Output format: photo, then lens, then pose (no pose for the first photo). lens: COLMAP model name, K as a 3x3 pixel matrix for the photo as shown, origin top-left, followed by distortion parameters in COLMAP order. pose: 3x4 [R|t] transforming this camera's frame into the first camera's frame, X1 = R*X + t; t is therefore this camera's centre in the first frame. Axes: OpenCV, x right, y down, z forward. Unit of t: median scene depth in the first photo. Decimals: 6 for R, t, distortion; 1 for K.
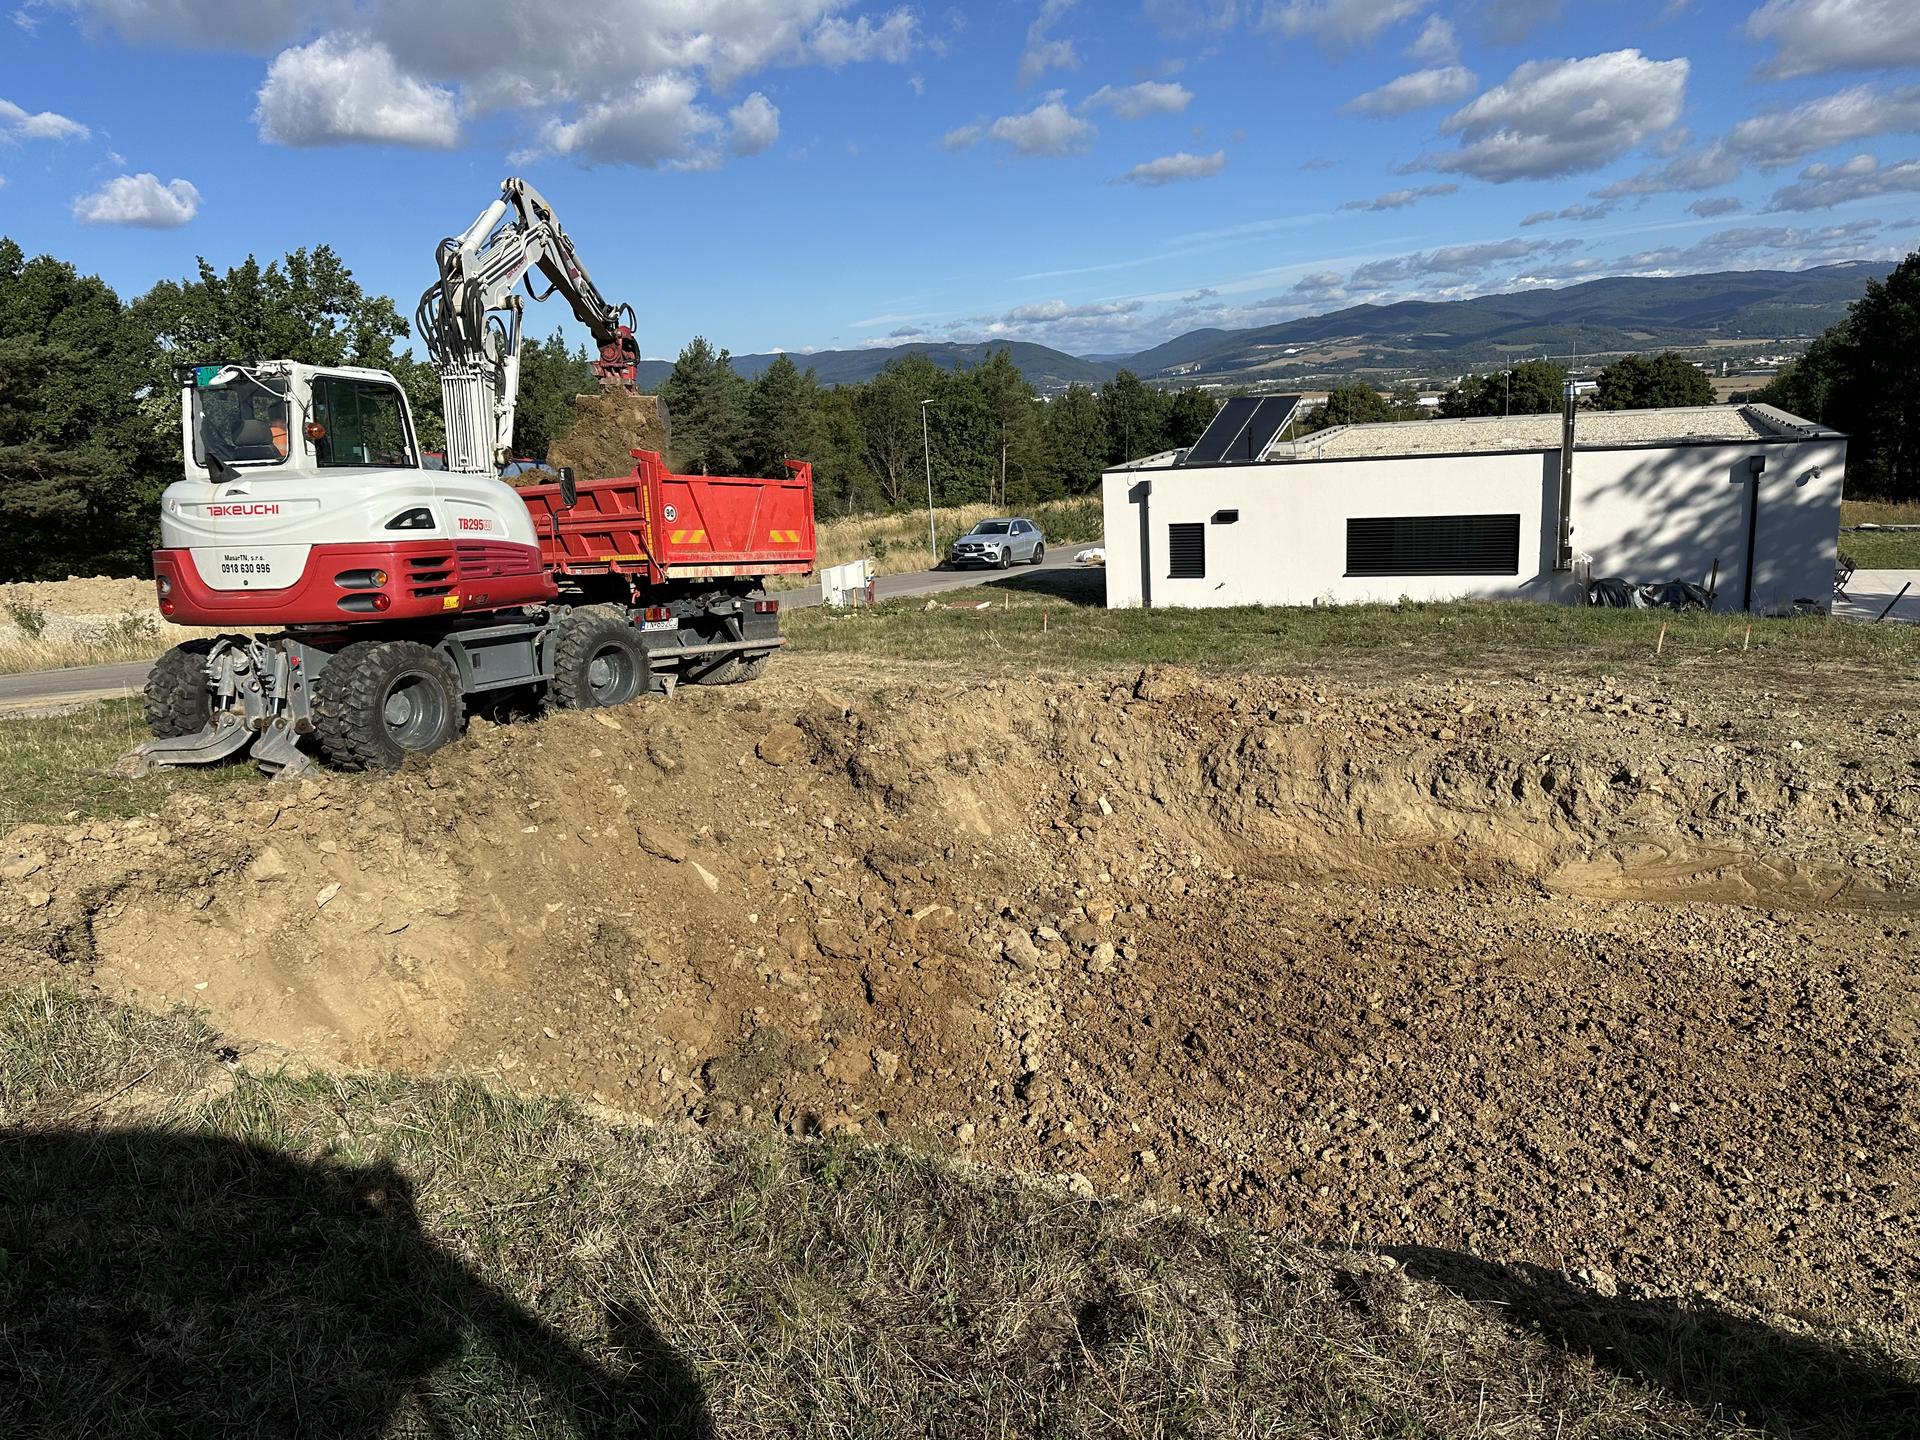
lens RADIAL K [[1368.5, 0, 960.0], [0, 1368.5, 720.0], [0, 0, 1]] dist [0.082631, -0.125735]
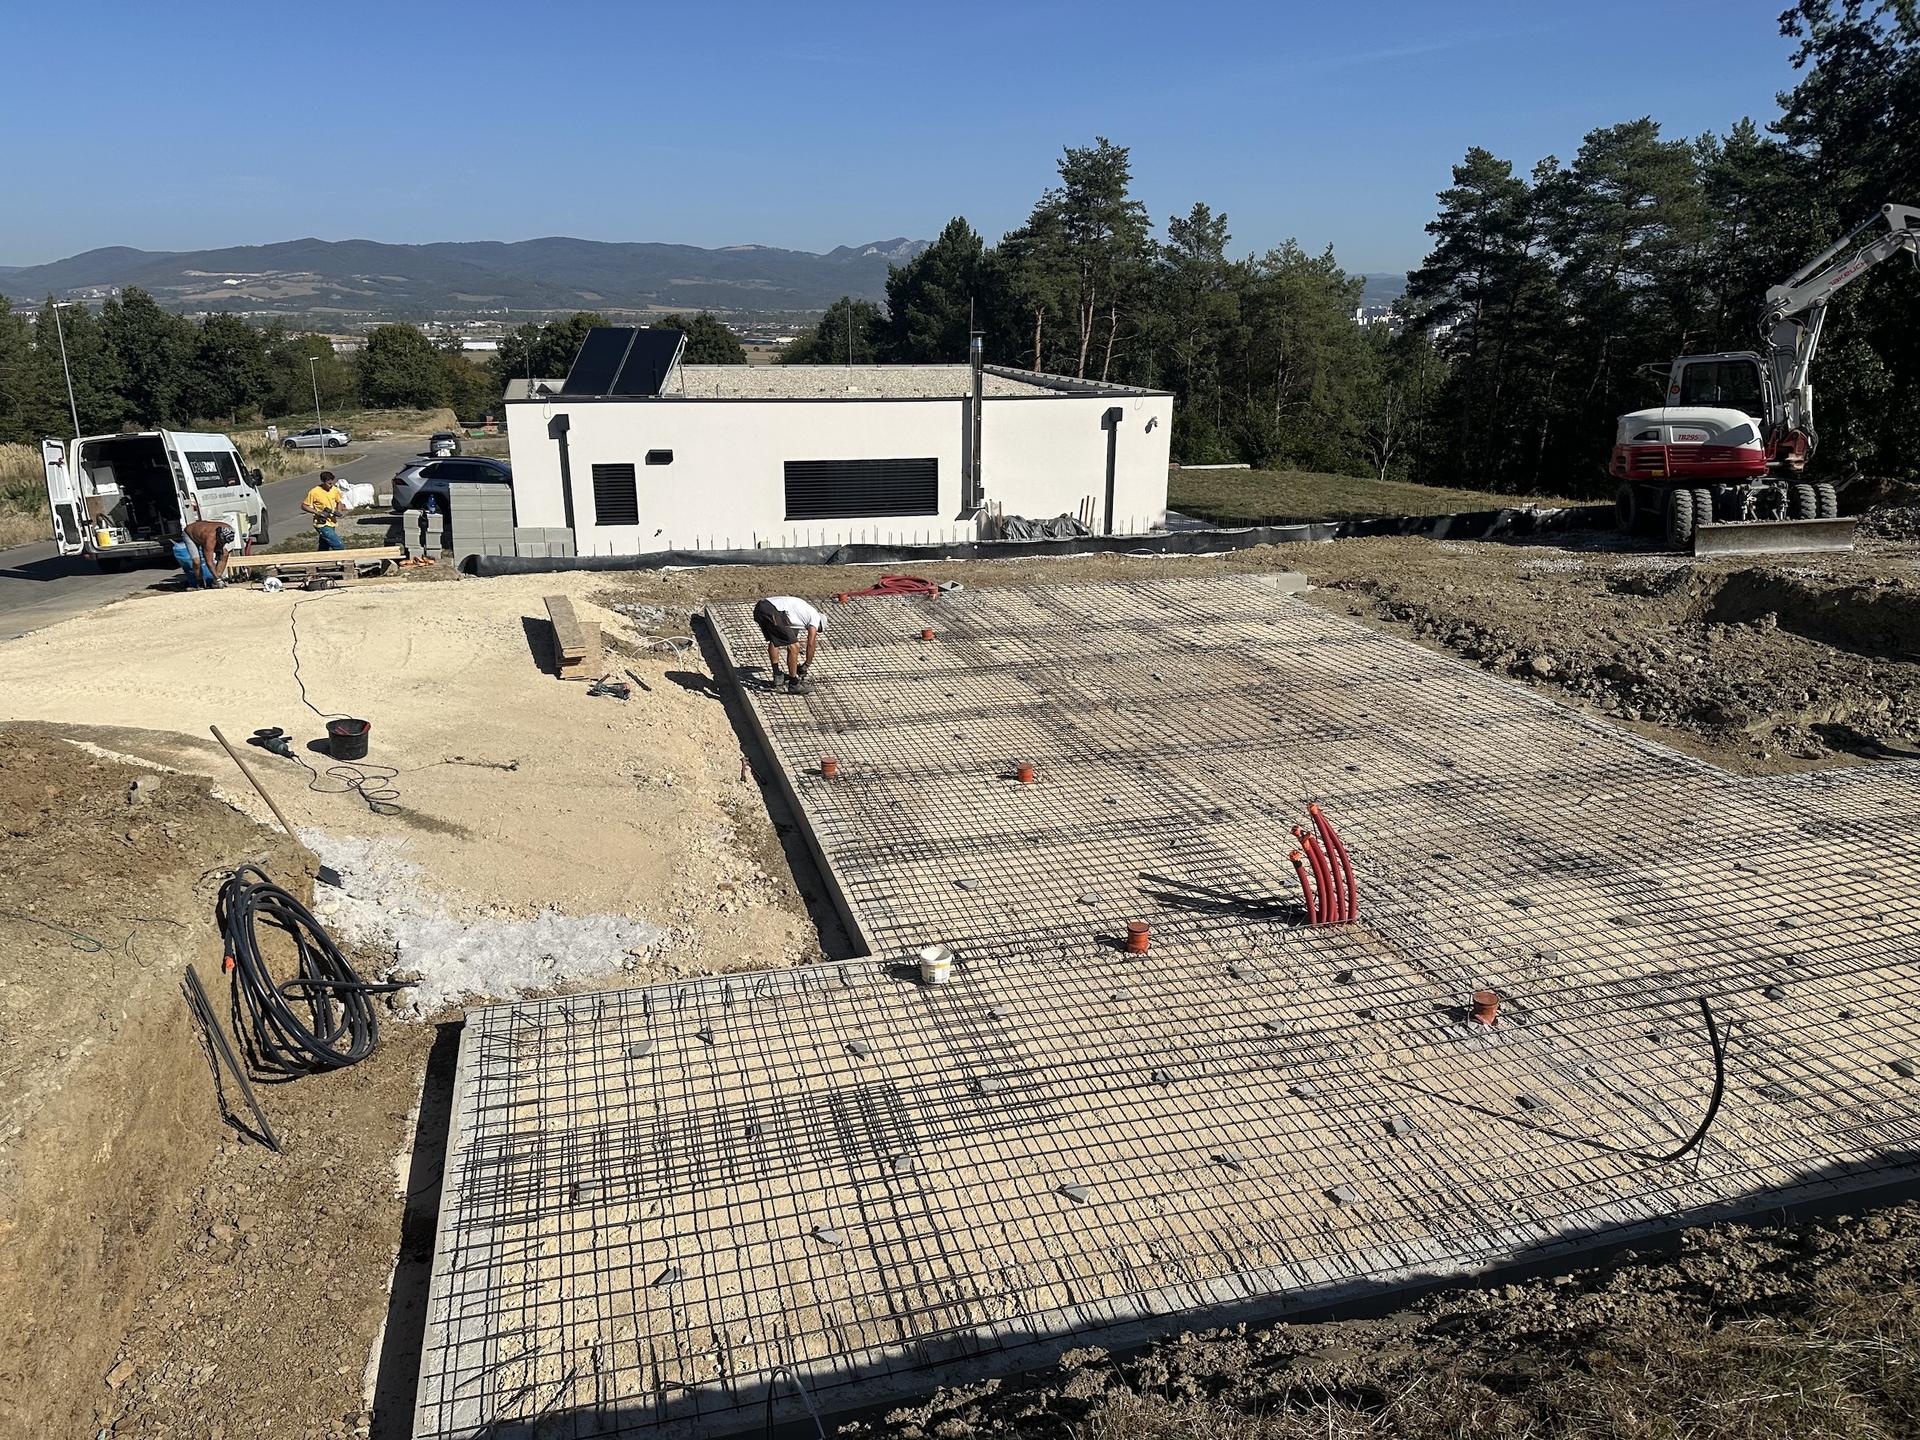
lens RADIAL K [[1371.4, 0, 957.7], [0, 1371.4, 747.2], [0, 0, 1]] dist [0.006380, -0.009014]
pose [[0.748723, -0.135743, 0.648835, -0.262625], [0.100335, 0.990738, 0.091491, -0.018179], [-0.655245, -0.003401, 0.755408, 0.158705]]
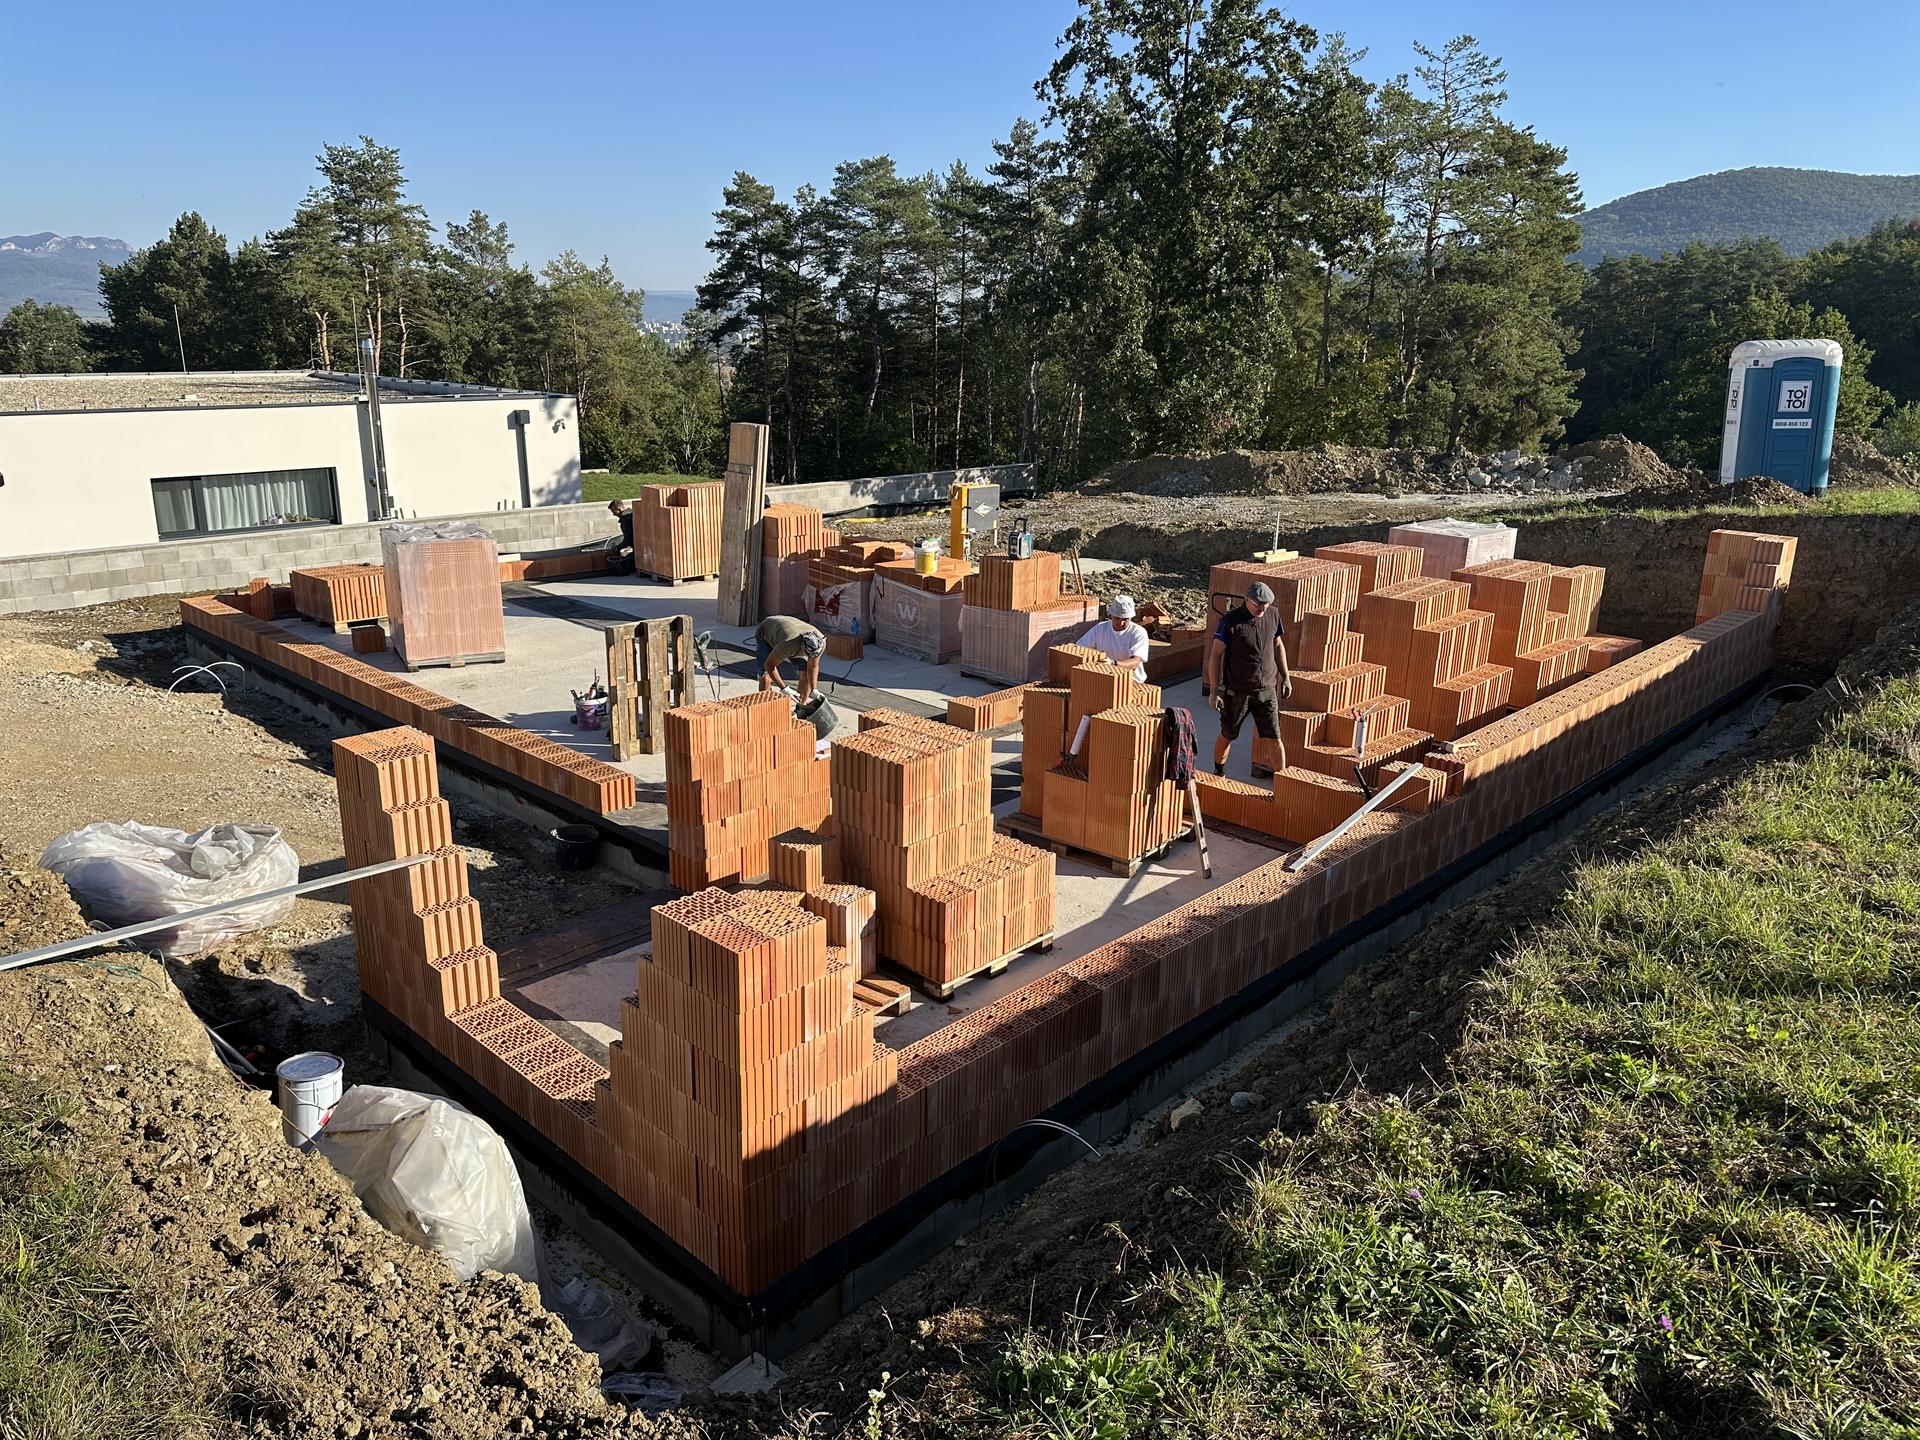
lens RADIAL K [[1368.5, 0, 960.0], [0, 1368.5, 720.0], [0, 0, 1]] dist [0.082631, -0.125735]
pose [[0.315795, -0.191289, 0.929345, -0.357537], [0.187299, 0.972761, 0.136581, -0.019612], [-0.930157, 0.130934, 0.343021, 0.224777]]
